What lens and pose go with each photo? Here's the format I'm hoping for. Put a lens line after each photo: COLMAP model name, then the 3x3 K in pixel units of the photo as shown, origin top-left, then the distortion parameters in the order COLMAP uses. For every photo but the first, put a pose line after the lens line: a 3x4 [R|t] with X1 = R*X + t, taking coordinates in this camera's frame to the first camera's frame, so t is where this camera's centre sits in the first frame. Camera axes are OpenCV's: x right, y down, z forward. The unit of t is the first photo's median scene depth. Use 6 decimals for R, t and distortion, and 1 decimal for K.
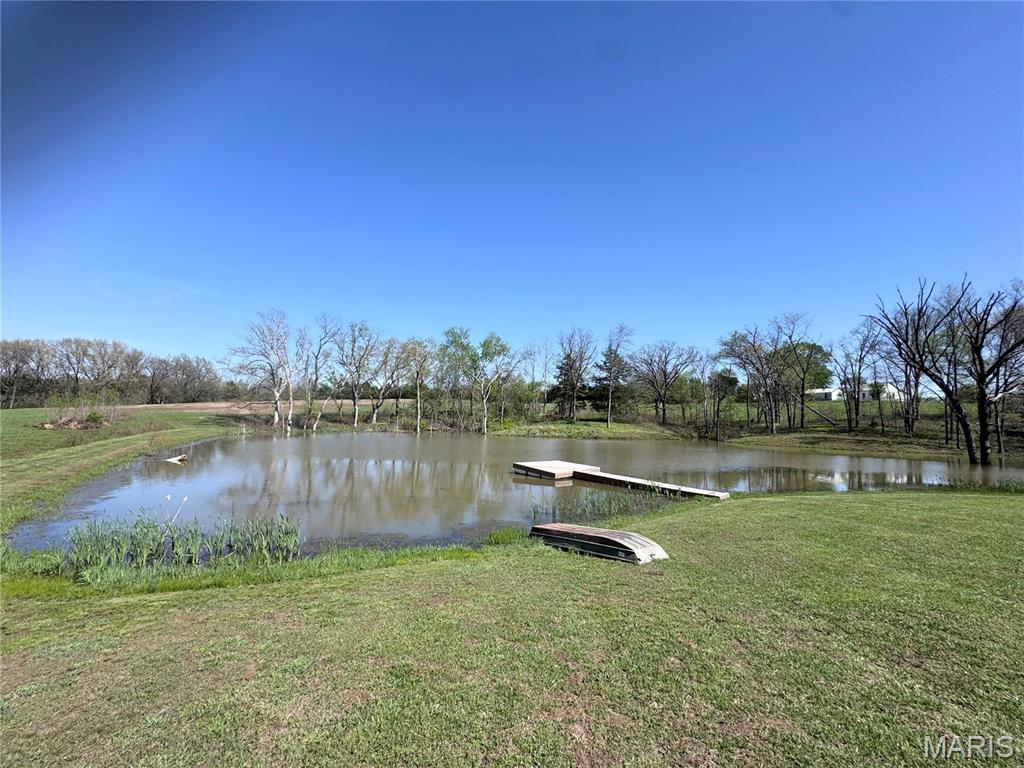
lens RADIAL K [[408.1, 0, 511.7], [0, 408.1, 385.2], [0, 0, 1]] dist [-0.001219, 0.000227]
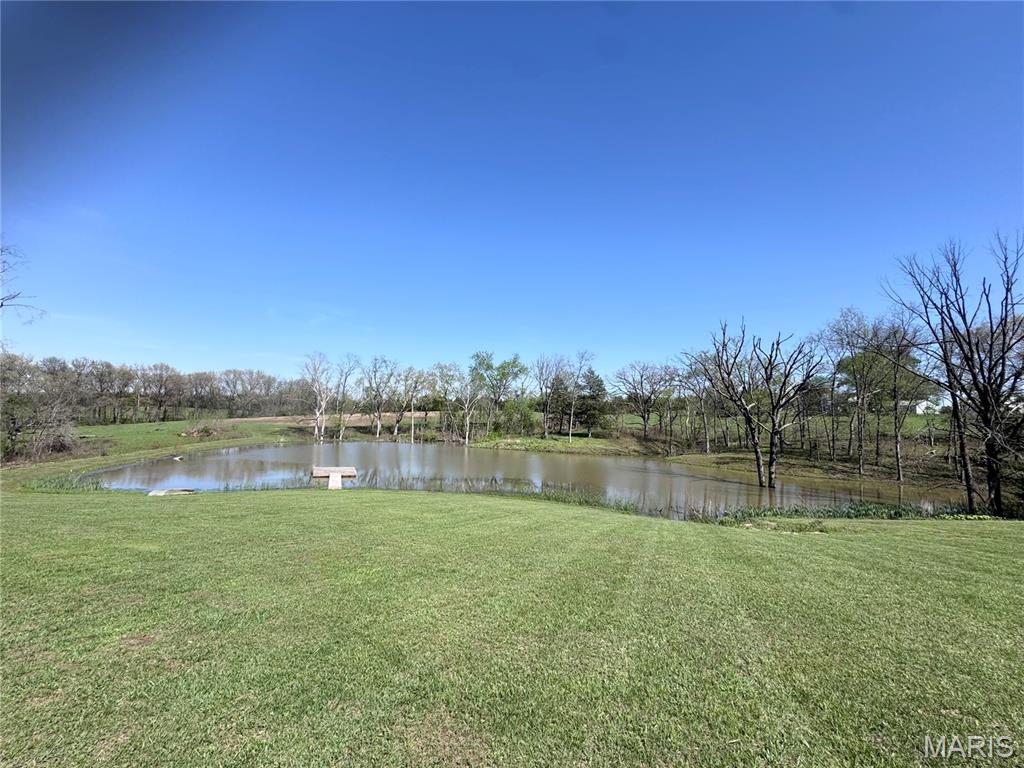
lens RADIAL K [[408.1, 0, 512.8], [0, 408.1, 385.9], [0, 0, 1]] dist [-0.001219, 0.000227]
pose [[0.958054, -0.016697, -0.286102, 0.326846], [0.011910, 0.999759, -0.018467, -0.025986], [0.286341, 0.014285, 0.958021, -0.092726]]
